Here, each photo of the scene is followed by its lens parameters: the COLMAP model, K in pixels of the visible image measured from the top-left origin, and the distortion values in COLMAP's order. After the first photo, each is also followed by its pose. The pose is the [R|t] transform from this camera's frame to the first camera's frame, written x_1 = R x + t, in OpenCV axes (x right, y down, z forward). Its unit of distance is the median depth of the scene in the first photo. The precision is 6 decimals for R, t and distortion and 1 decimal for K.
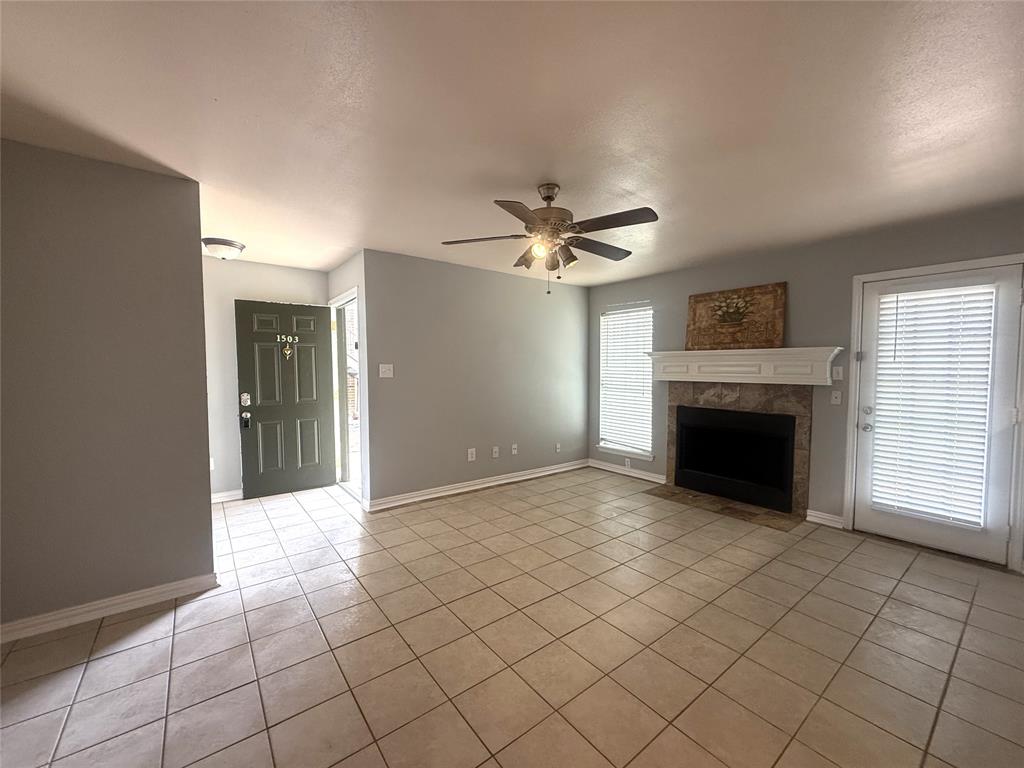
lens RADIAL K [[407.9, 0, 509.0], [0, 407.9, 384.8], [0, 0, 1]] dist [-0.000412, 0.000327]
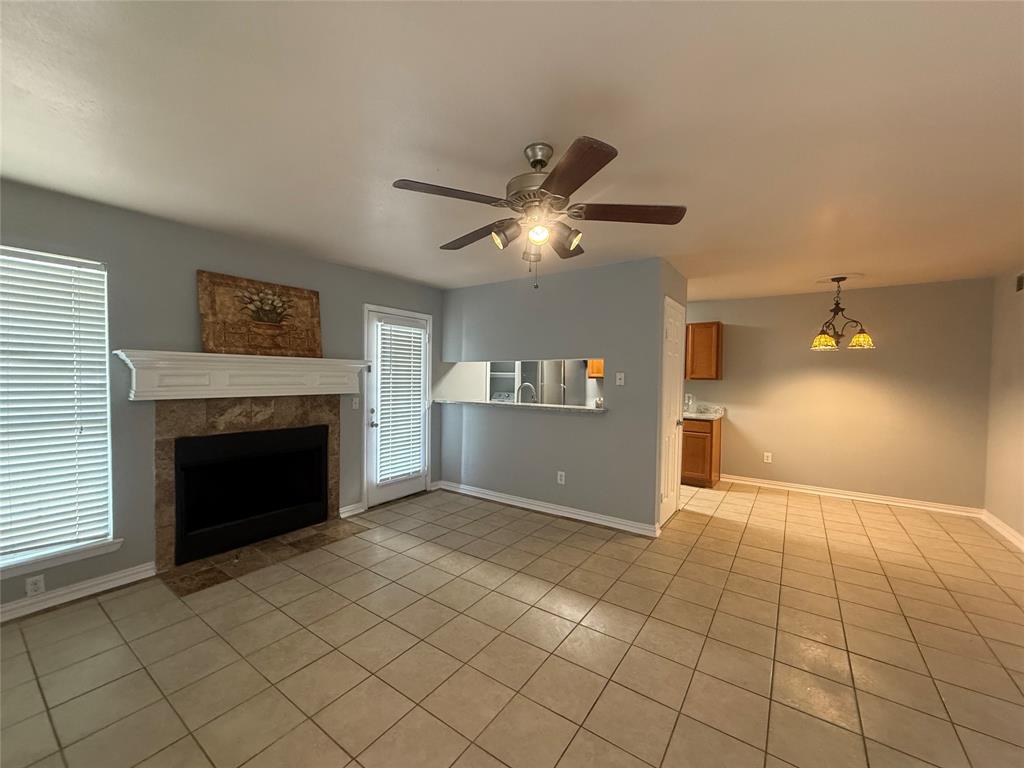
lens RADIAL K [[407.9, 0, 509.0], [0, 407.9, 384.8], [0, 0, 1]] dist [-0.000412, 0.000327]
pose [[-0.296470, -0.027274, 0.954653, -0.360529], [0.029232, 0.998865, 0.037615, -0.042846], [-0.954595, 0.039058, -0.295336, 0.744143]]
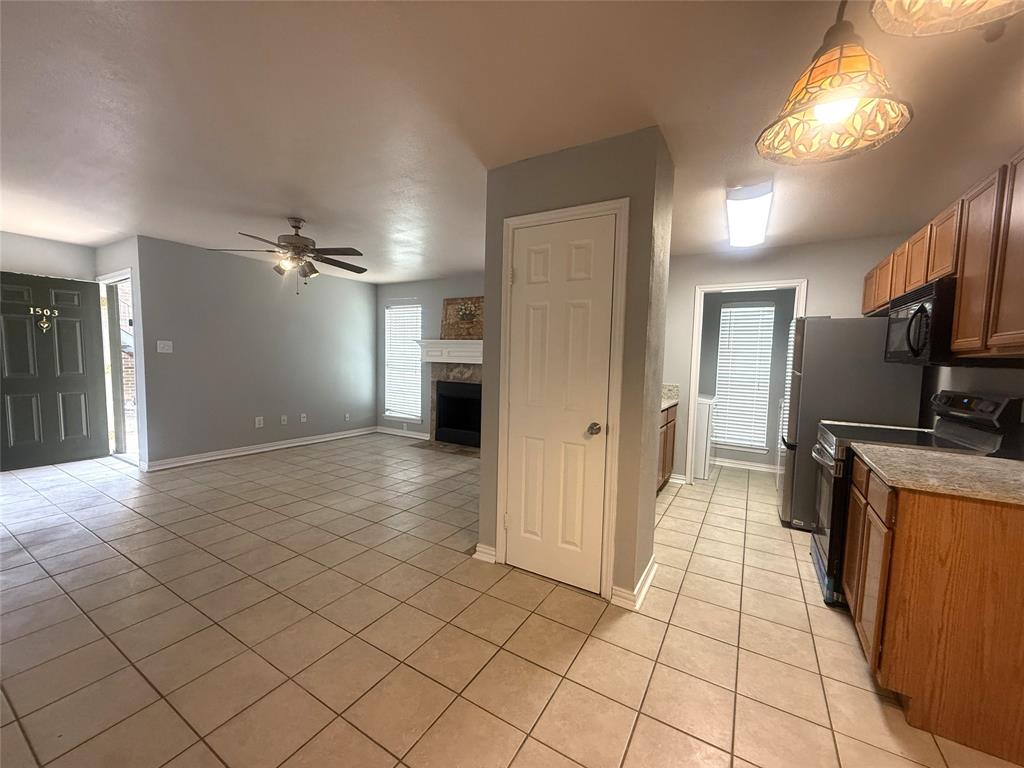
lens RADIAL K [[407.9, 0, 509.0], [0, 407.9, 384.8], [0, 0, 1]] dist [-0.000412, 0.000327]
pose [[0.930552, -0.000624, 0.366159, 0.153000], [-0.010104, 0.999574, 0.027380, 0.027378], [-0.366020, -0.029178, 0.930149, -0.356500]]
